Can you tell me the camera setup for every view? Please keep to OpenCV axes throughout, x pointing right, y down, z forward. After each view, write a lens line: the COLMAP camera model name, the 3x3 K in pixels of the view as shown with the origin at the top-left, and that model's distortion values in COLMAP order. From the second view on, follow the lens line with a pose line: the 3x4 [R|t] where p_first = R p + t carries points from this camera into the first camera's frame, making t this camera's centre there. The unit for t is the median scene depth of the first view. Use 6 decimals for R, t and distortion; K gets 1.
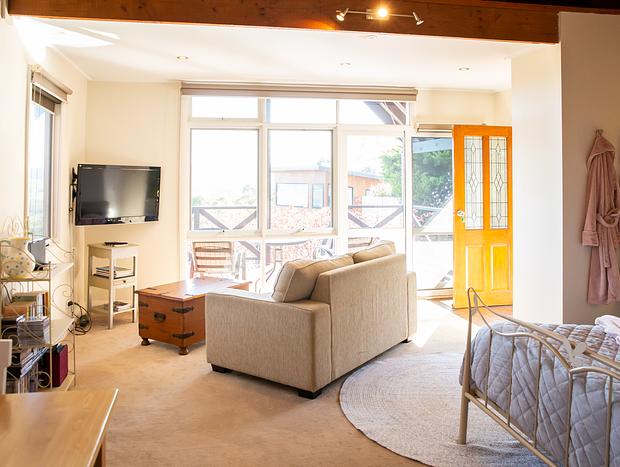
lens RADIAL K [[477.0, 0, 310.0], [0, 477.0, 233.5], [0, 0, 1]] dist [-0.109713, 0.083108]
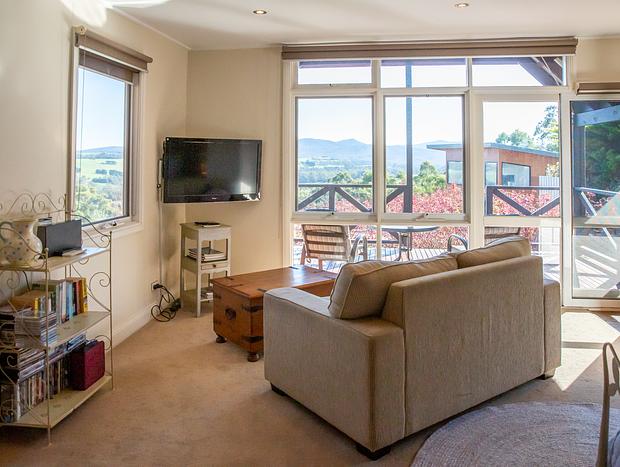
lens RADIAL K [[494.2, 0, 310.2], [0, 494.2, 186.7], [0, 0, 1]] dist [-0.056615, 0.004657]
pose [[0.948013, 0.018297, -0.317704, 0.086447], [-0.034489, 0.998373, -0.045415, -0.014908], [0.316356, 0.054011, 0.947102, 0.156746]]
